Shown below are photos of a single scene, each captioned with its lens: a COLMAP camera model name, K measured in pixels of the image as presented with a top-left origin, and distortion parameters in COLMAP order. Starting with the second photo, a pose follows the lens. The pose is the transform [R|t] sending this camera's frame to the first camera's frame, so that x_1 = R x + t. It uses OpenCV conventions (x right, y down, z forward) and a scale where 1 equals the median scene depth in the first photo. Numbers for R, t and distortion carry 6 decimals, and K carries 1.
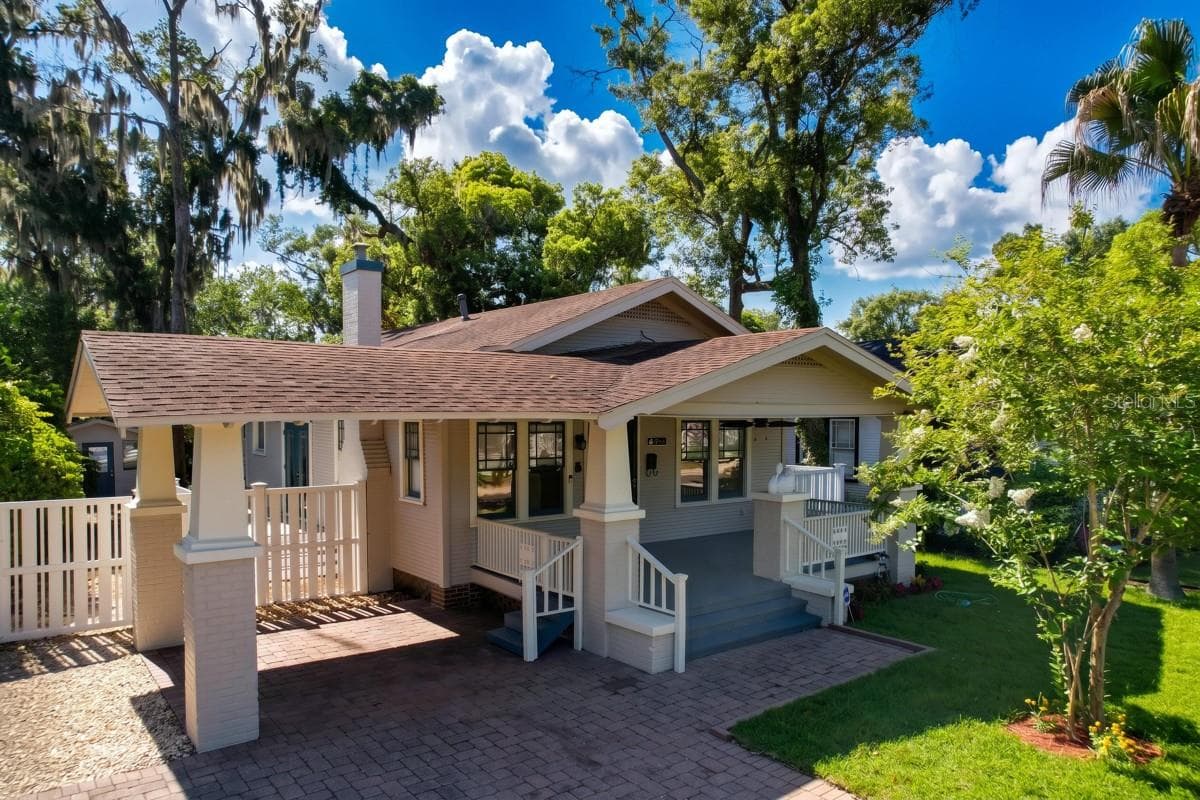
lens RADIAL K [[801.6, 0, 609.2], [0, 801.6, 410.4], [0, 0, 1]] dist [-0.017192, 0.009739]
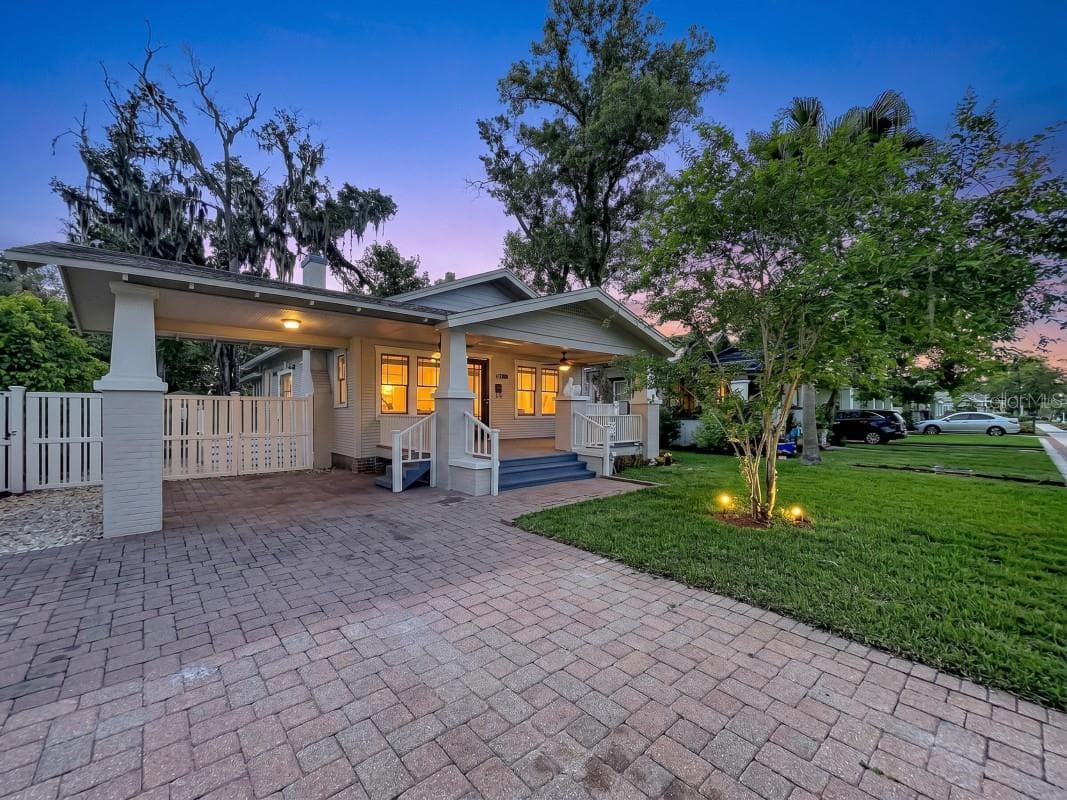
lens RADIAL K [[434.8, 0, 530.8], [0, 434.8, 400.4], [0, 0, 1]] dist [0.002865, 0.000874]
pose [[0.998528, 0.003249, 0.054146, 0.057410], [-0.002163, 0.999795, -0.020116, 0.086189], [-0.054200, 0.019969, 0.998330, 0.097299]]
